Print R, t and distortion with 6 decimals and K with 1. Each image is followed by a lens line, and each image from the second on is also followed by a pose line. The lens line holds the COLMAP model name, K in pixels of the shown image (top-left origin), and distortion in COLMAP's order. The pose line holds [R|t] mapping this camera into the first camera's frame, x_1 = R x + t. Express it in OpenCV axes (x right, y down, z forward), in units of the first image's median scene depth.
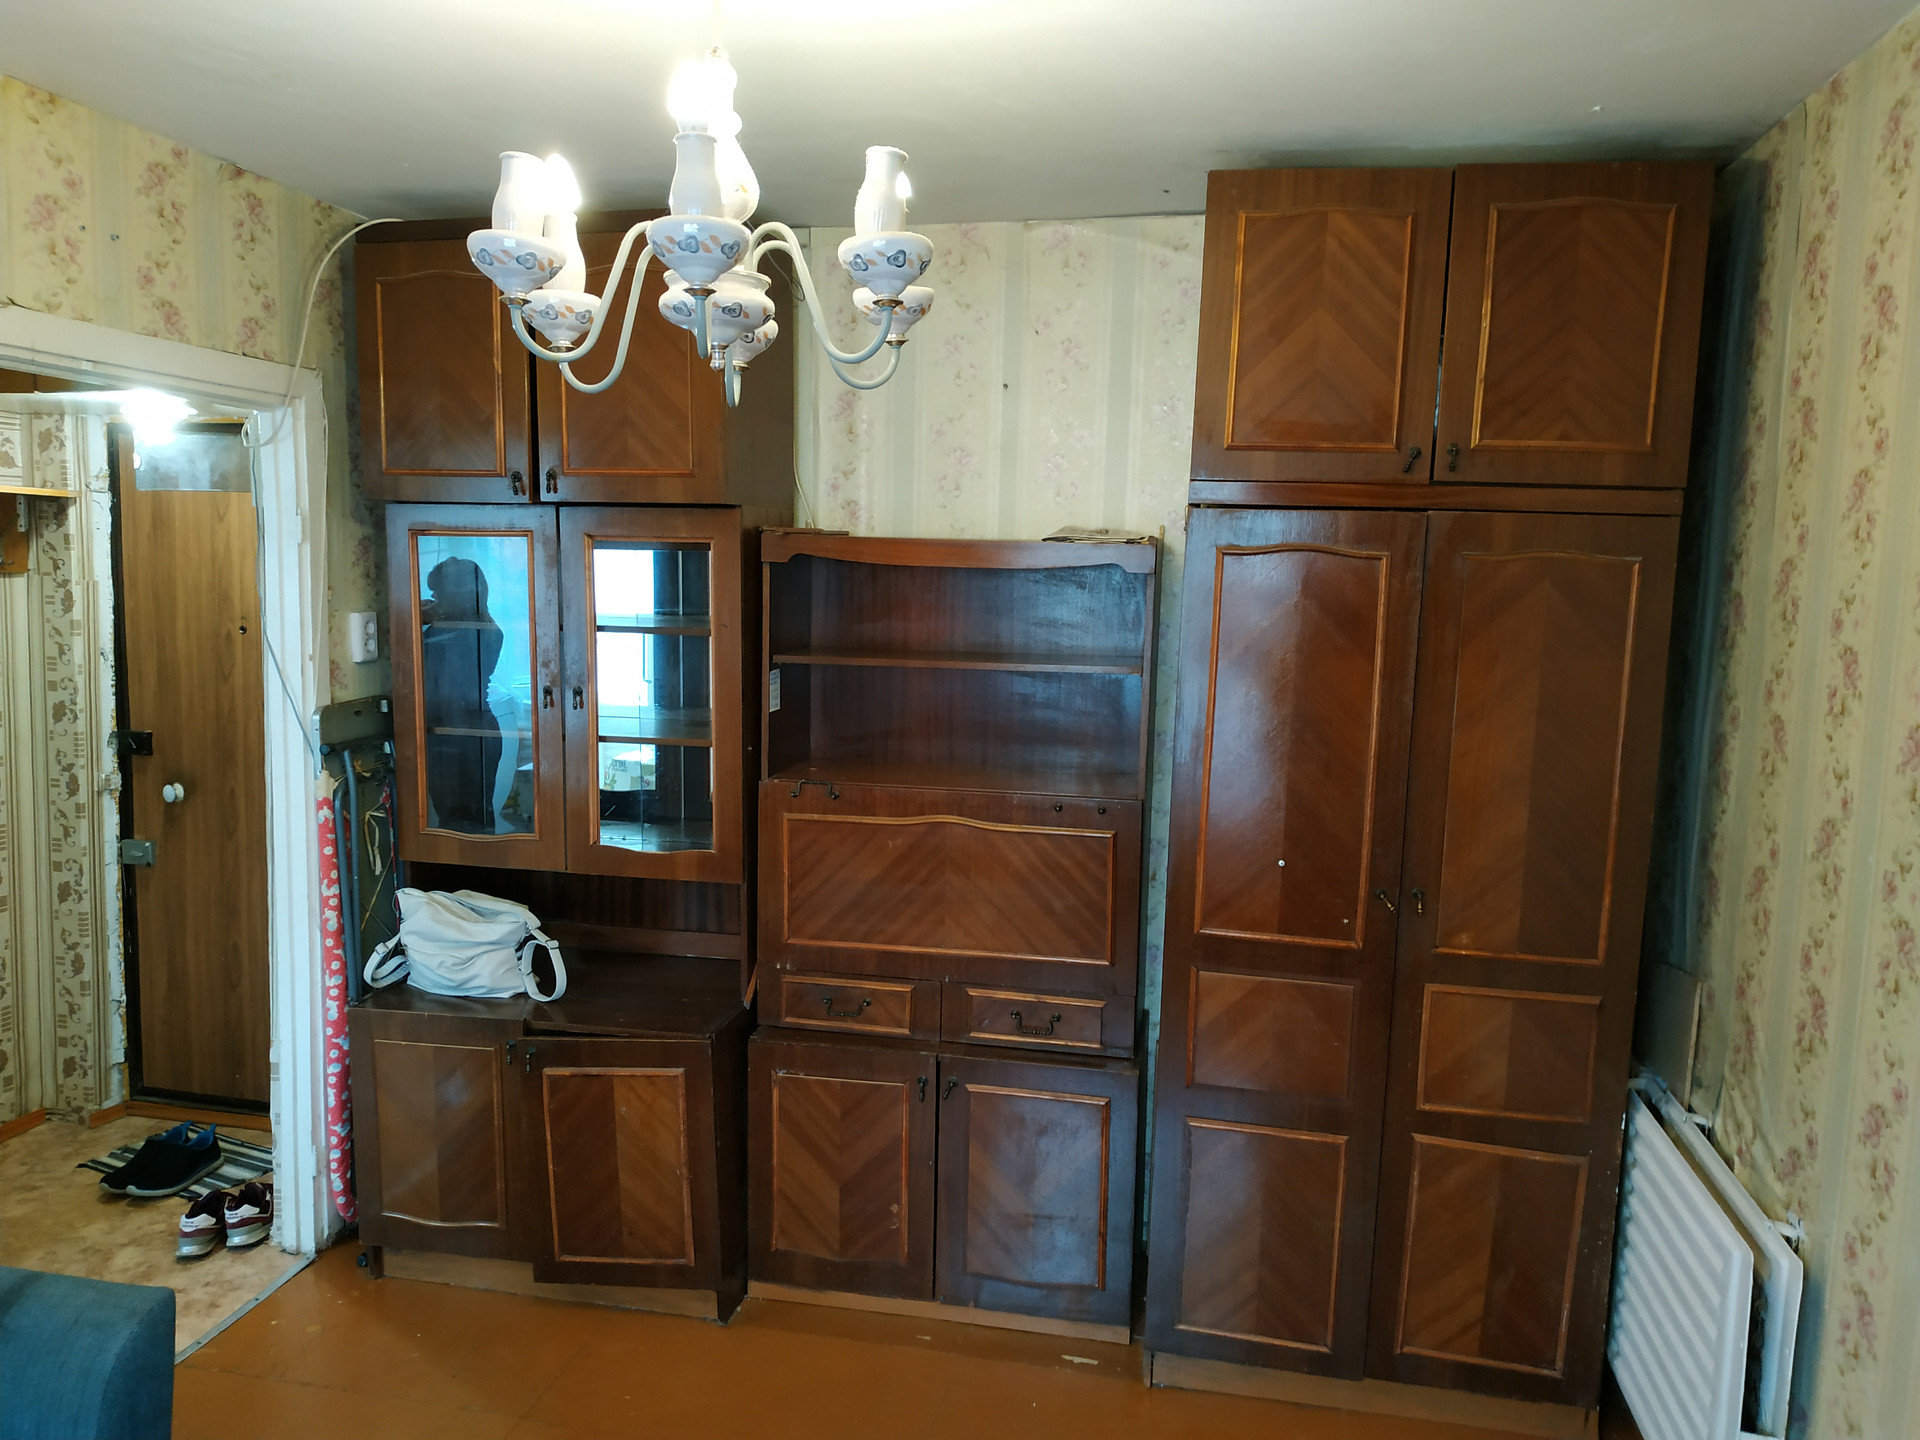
lens RADIAL K [[1396.8, 0, 960.0], [0, 1396.8, 720.0], [0, 0, 1]] dist [-0.011703, -0.004995]
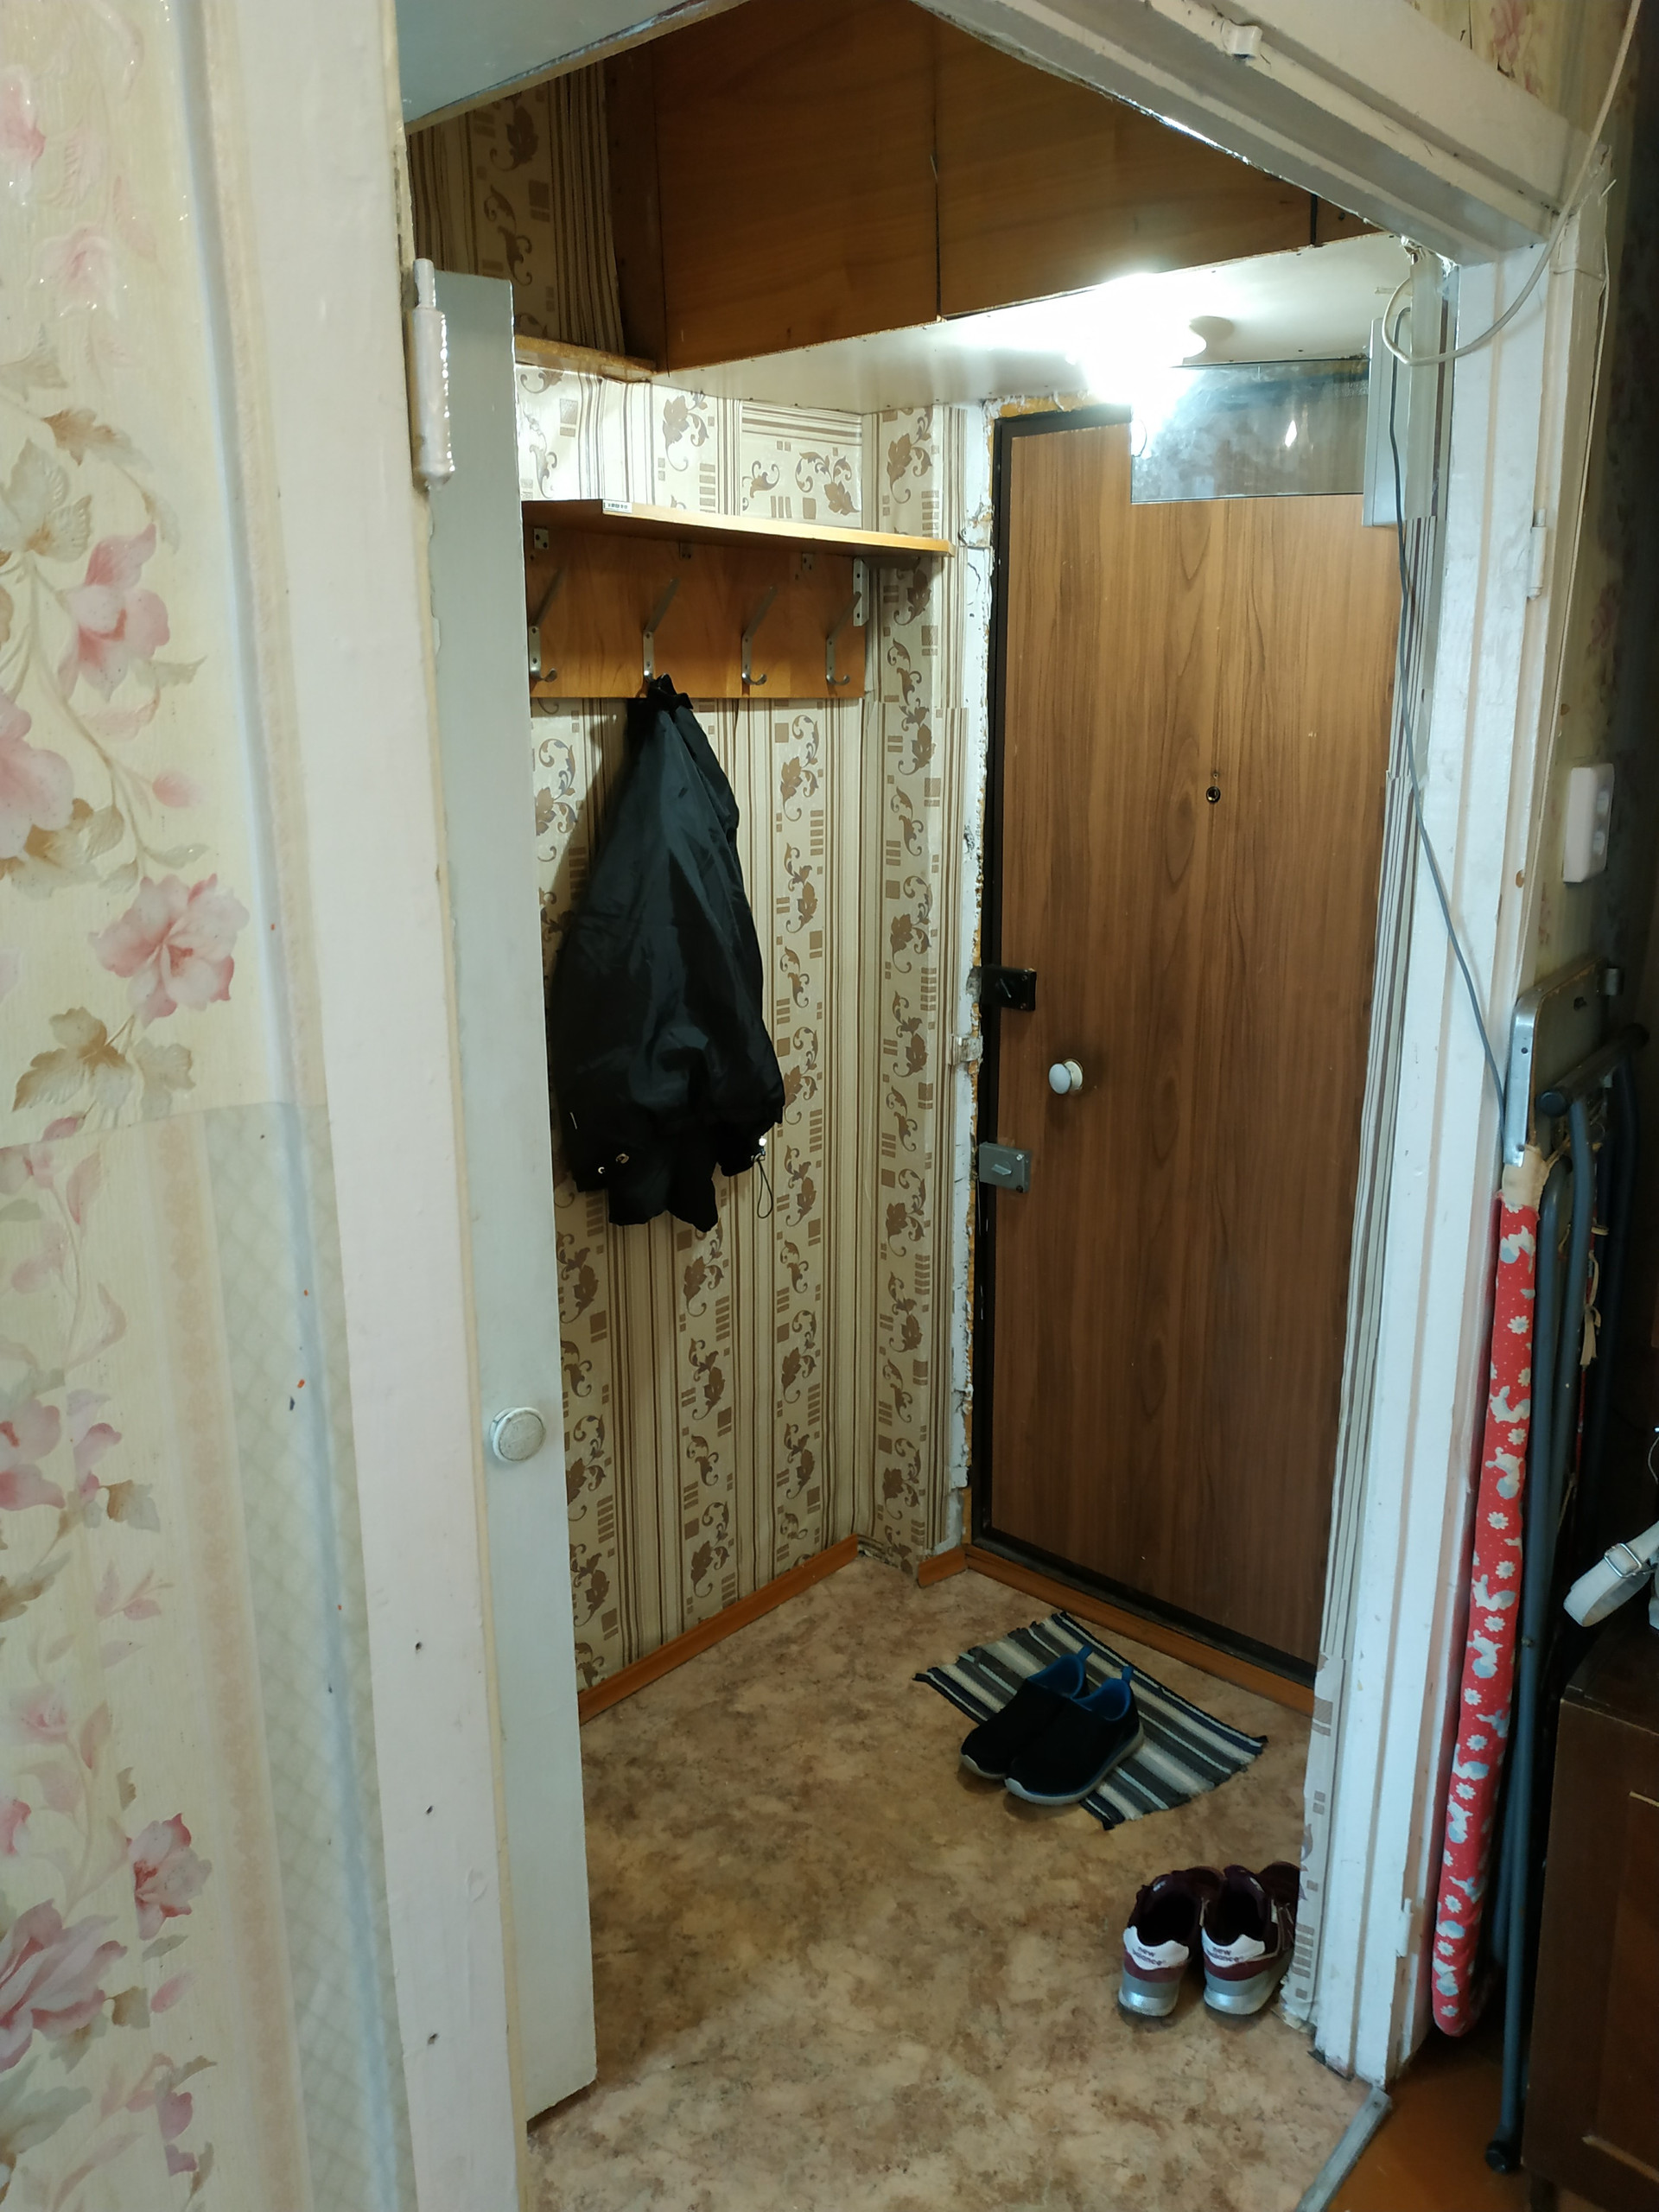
lens RADIAL K [[1607.0, 0, 829.5], [0, 1607.0, 1106.0], [0, 0, 1]] dist [0.040826, -0.061224]
pose [[0.860830, 0.097869, -0.499394, -0.316640], [-0.023966, 0.988041, 0.152320, -0.037249], [0.508329, -0.119153, 0.852880, 0.374944]]
